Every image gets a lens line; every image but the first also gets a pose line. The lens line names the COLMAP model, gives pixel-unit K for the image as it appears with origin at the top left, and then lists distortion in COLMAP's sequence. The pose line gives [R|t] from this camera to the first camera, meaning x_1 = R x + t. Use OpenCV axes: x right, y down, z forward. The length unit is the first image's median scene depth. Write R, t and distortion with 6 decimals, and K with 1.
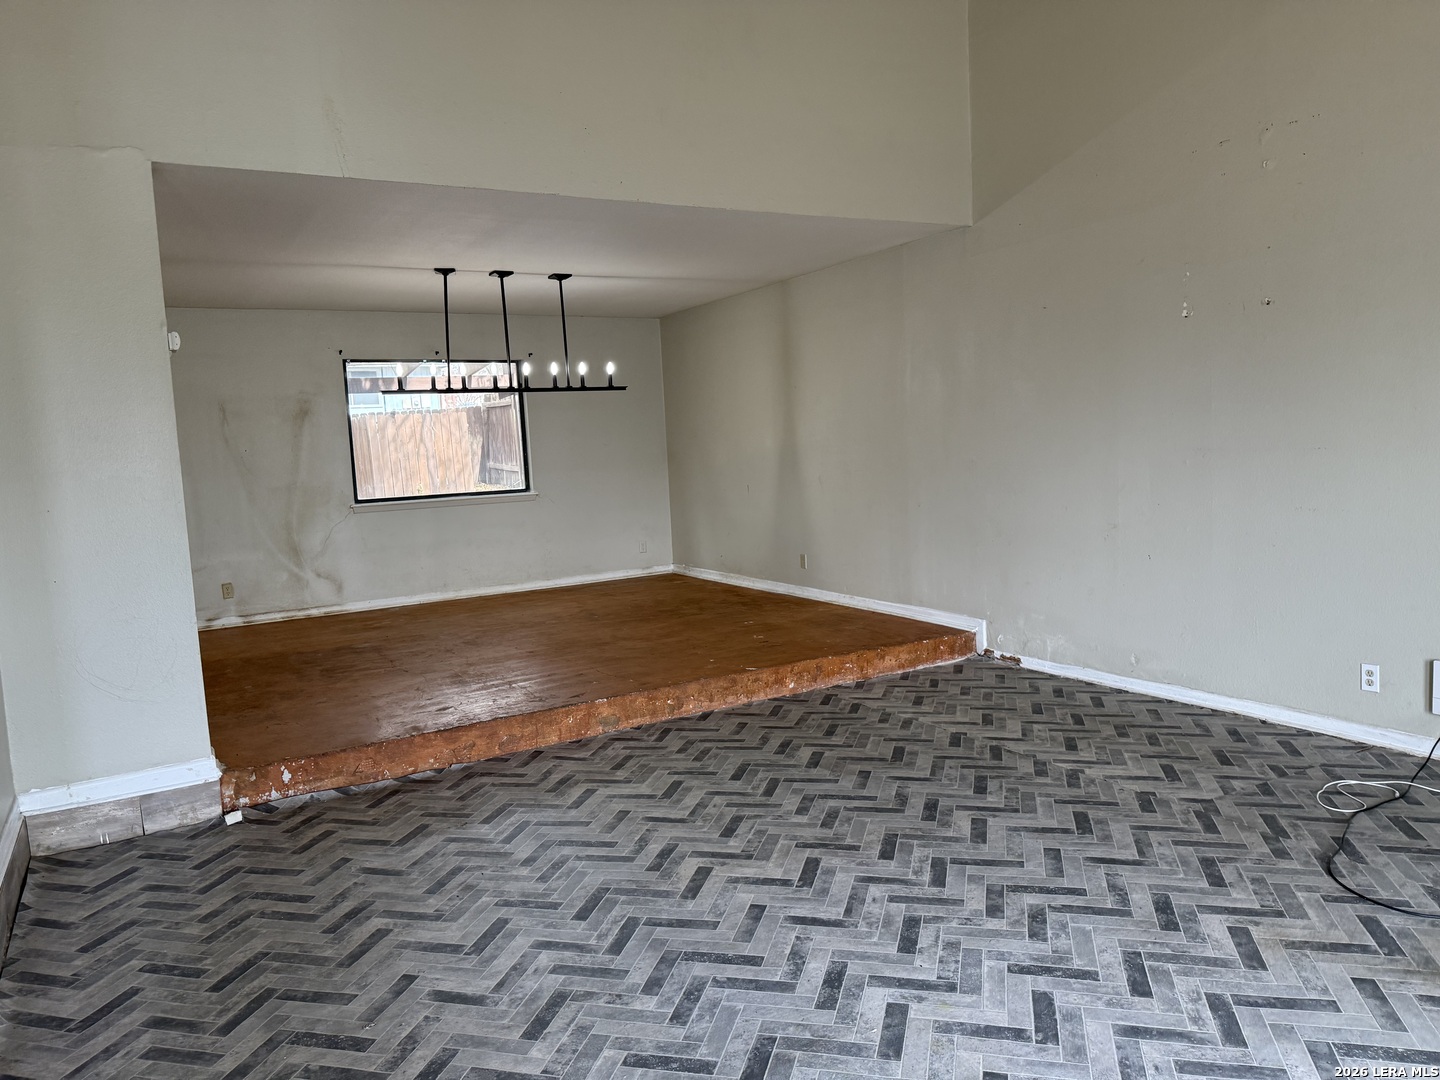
lens RADIAL K [[1016.9, 0, 715.1], [0, 1016.9, 541.9], [0, 0, 1]] dist [0.083447, -0.120891]
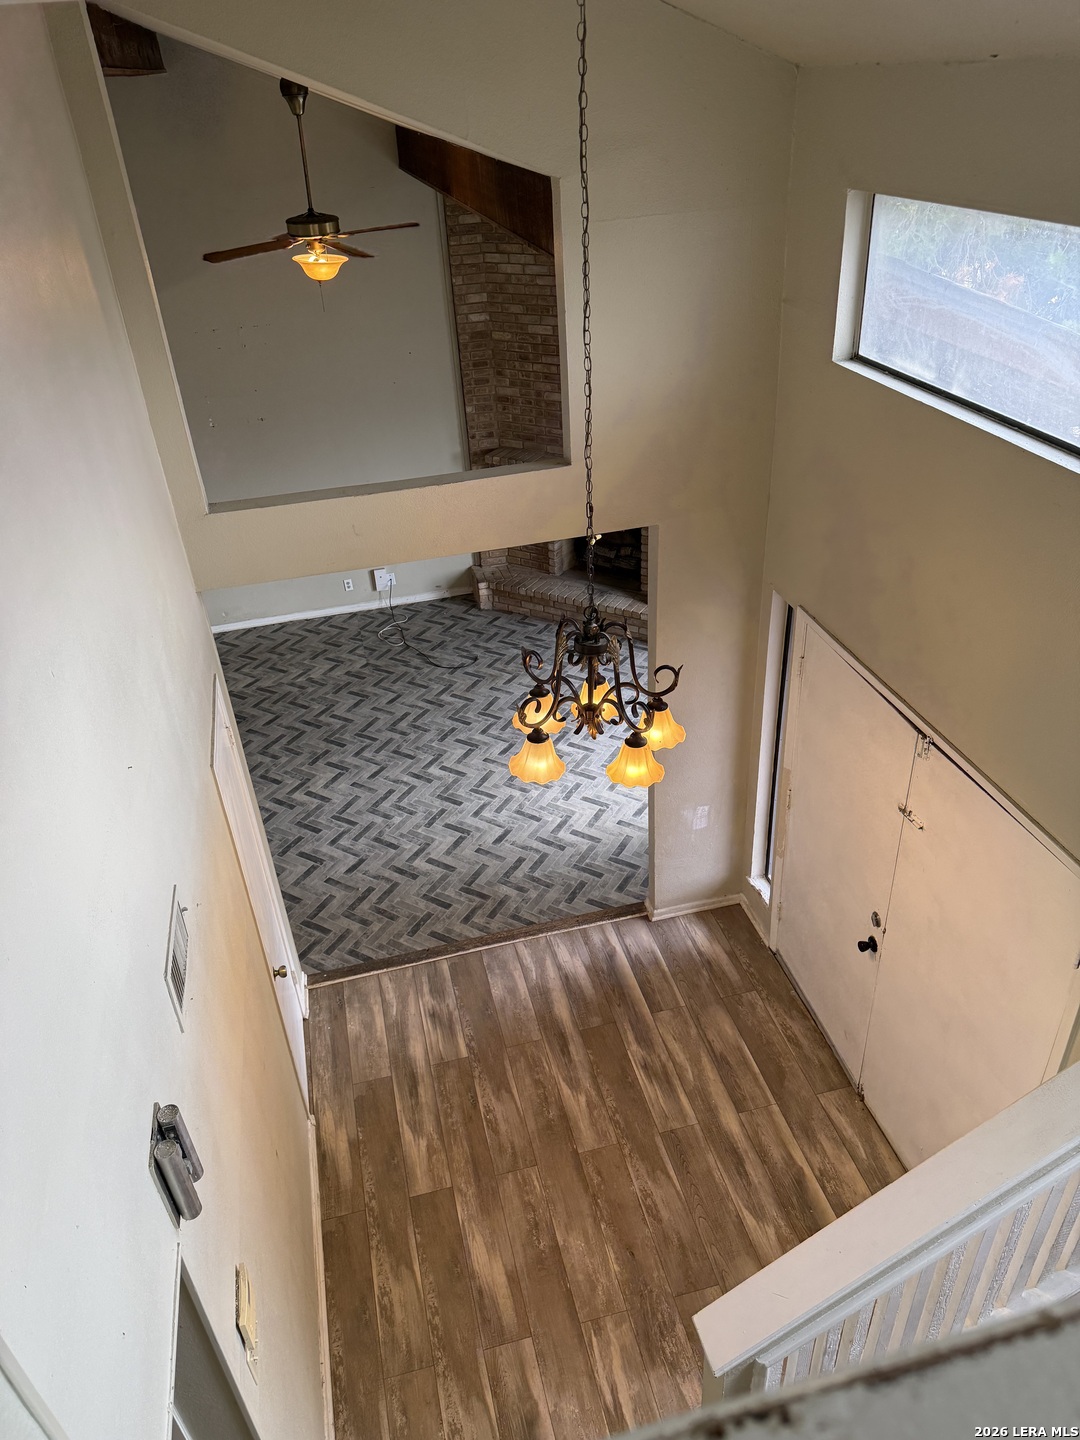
lens RADIAL K [[1016.9, 0, 531.7], [0, 1016.9, 758.3], [0, 0, 1]] dist [0.083447, -0.120891]
pose [[0.281238, -0.517450, 0.808178, -1.662622], [0.149040, 0.855502, 0.495886, -0.782166], [-0.947994, -0.019011, 0.317720, -0.147237]]
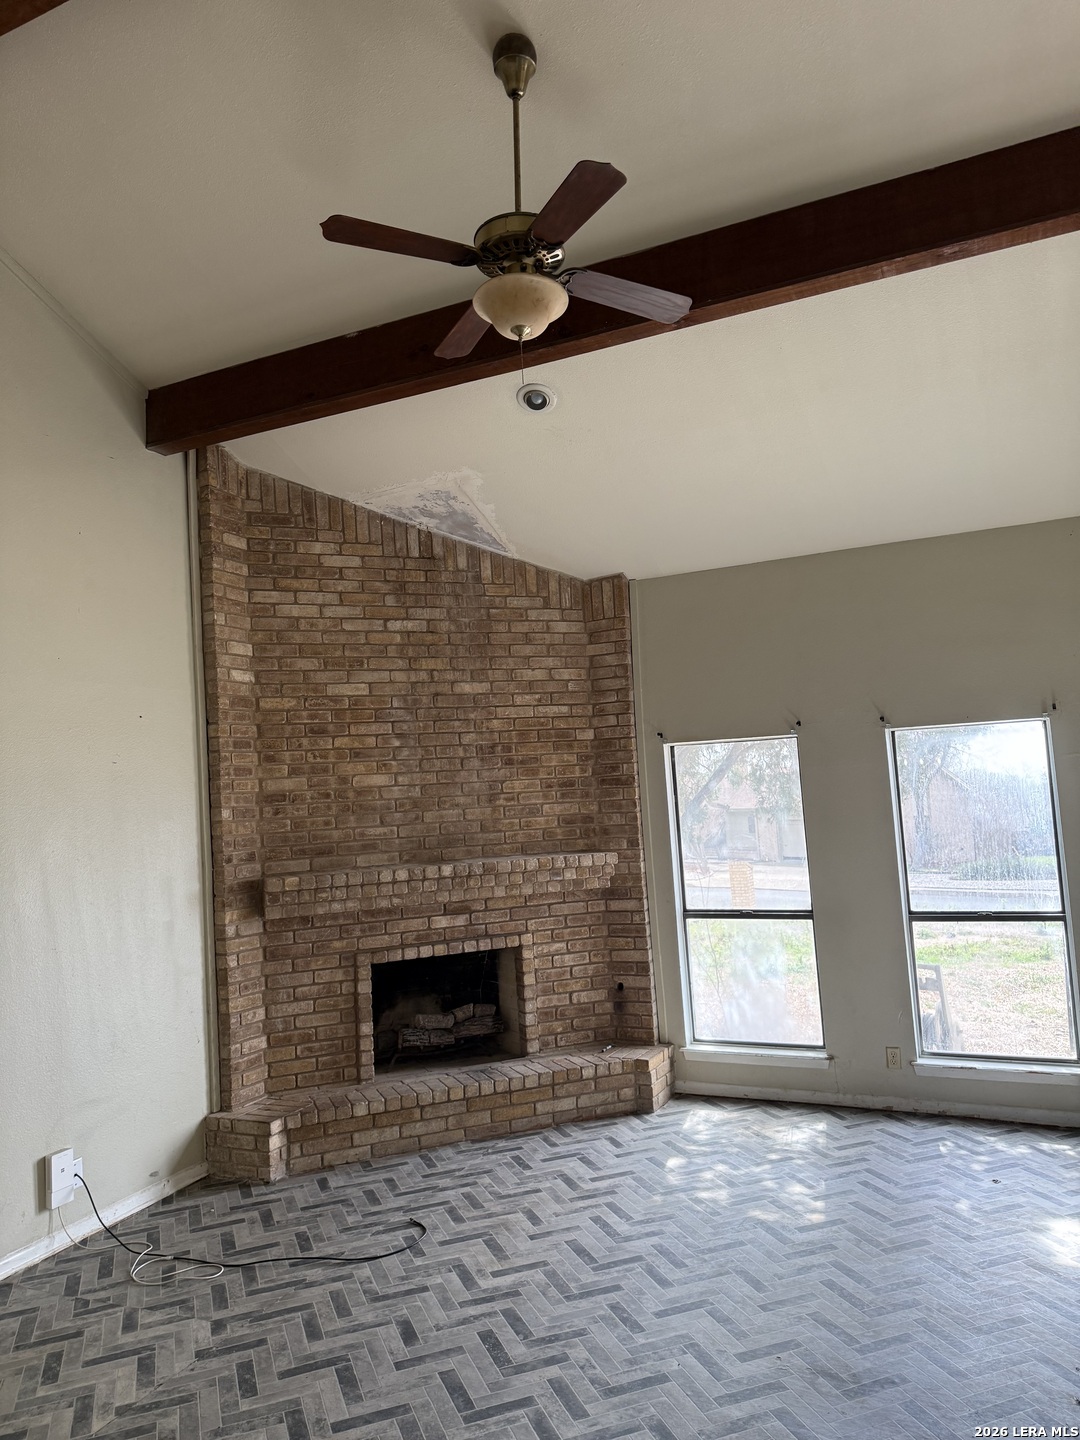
lens RADIAL K [[1016.9, 0, 546.8], [0, 1016.9, 707.0], [0, 0, 1]] dist [0.083447, -0.120891]
pose [[-0.588131, 0.158998, 0.792983, -0.620635], [0.173389, 0.982476, -0.068396, -0.214857], [-0.789961, 0.097269, -0.605393, 1.455011]]
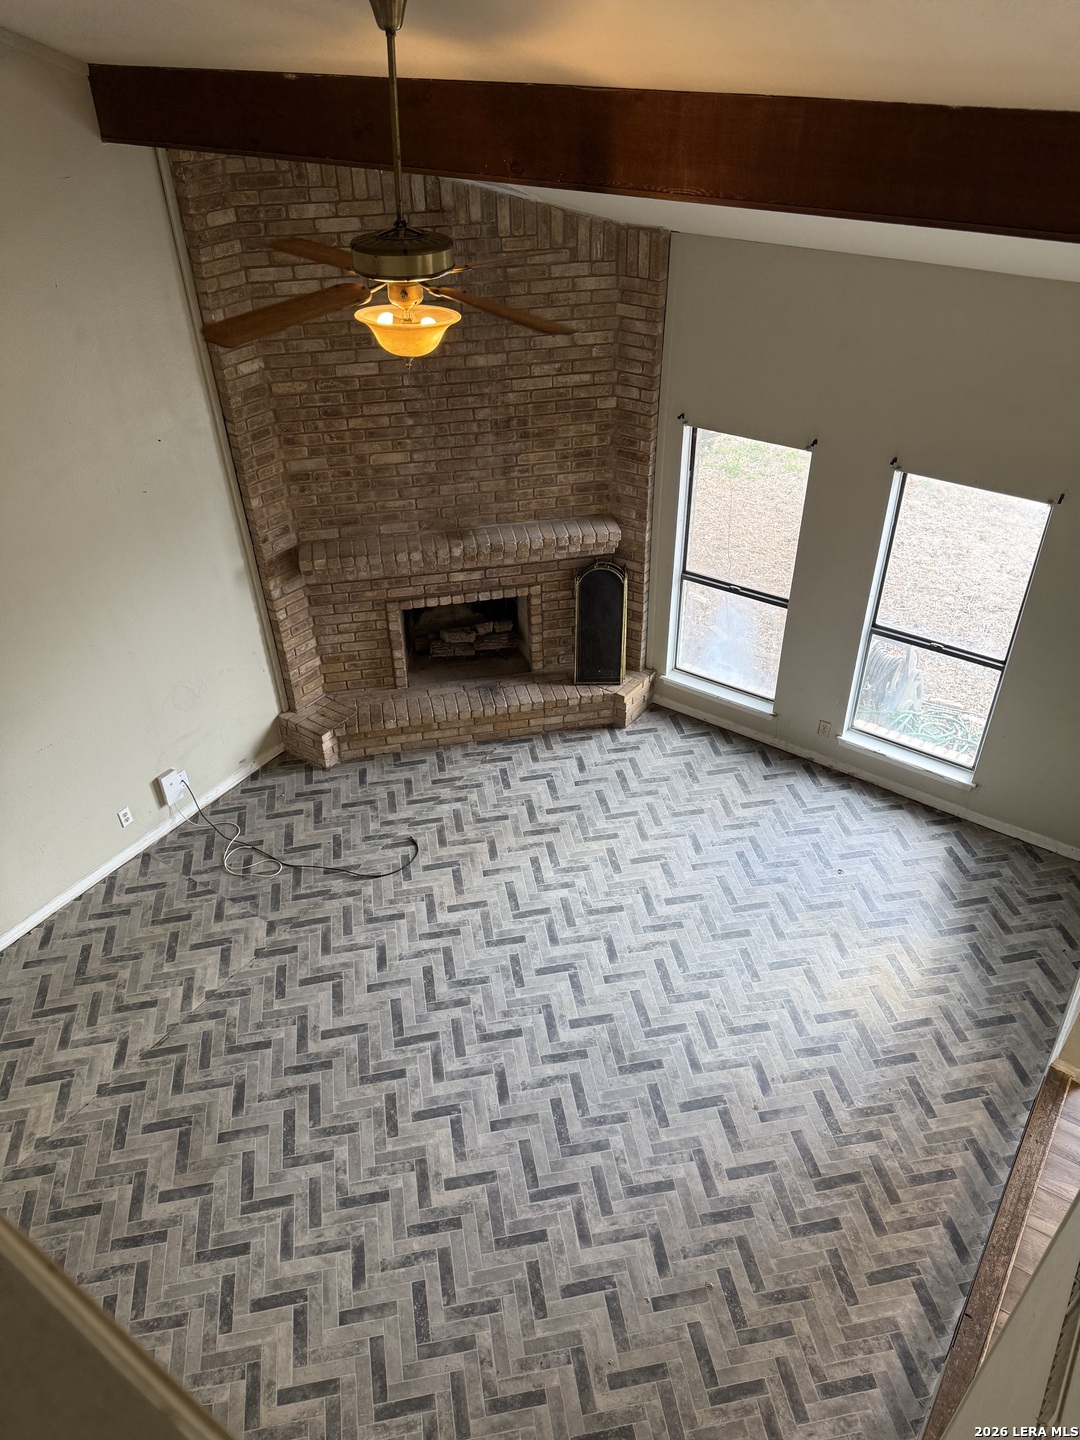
lens RADIAL K [[1016.9, 0, 548.0], [0, 1016.9, 726.8], [0, 0, 1]] dist [0.083447, -0.120891]
pose [[-0.440653, -0.490620, 0.751743, -0.794905], [0.133149, 0.792445, 0.595233, -0.939293], [-0.887748, 0.362384, -0.283868, 1.092977]]
